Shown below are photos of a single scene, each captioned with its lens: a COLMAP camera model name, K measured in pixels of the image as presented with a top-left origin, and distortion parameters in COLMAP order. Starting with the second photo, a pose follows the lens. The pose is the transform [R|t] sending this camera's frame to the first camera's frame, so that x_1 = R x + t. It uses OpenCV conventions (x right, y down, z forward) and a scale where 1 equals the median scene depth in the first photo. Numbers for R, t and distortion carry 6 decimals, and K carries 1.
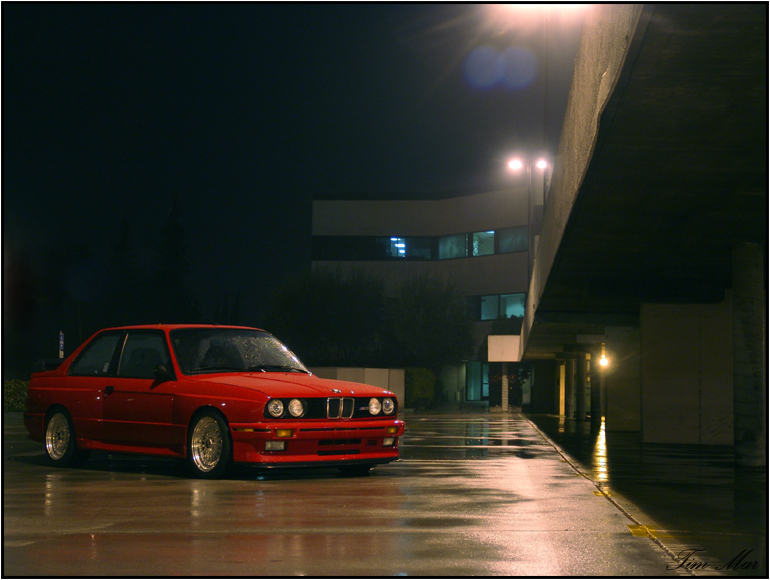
lens RADIAL K [[1439.8, 0, 385.6], [0, 1439.8, 290.3], [0, 0, 1]] dist [0.064648, 0.000000]
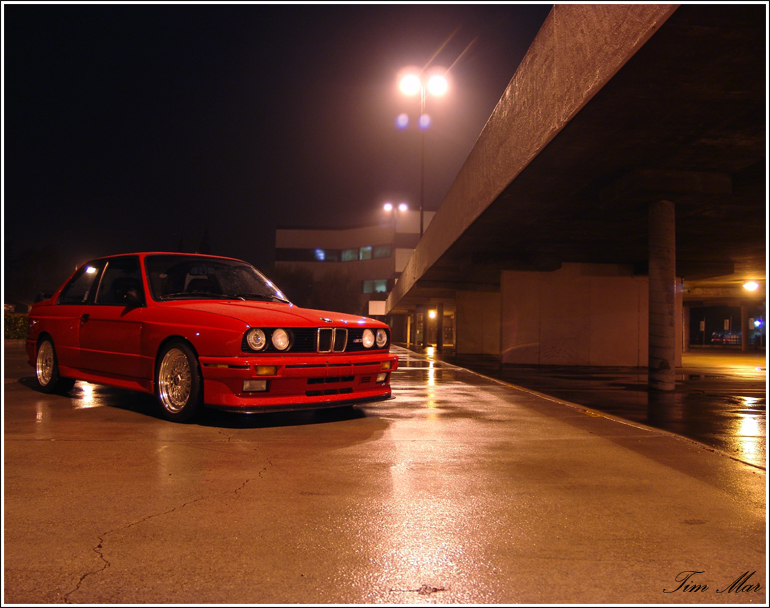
lens RADIAL K [[747.3, 0, 384.6], [0, 747.3, 301.9], [0, 0, 1]] dist [-0.160290, 0.000000]
pose [[0.995362, 0.013379, 0.095268, -0.041226], [-0.016419, 0.999379, 0.031193, 0.043007], [-0.094791, -0.032612, 0.994963, 0.535965]]
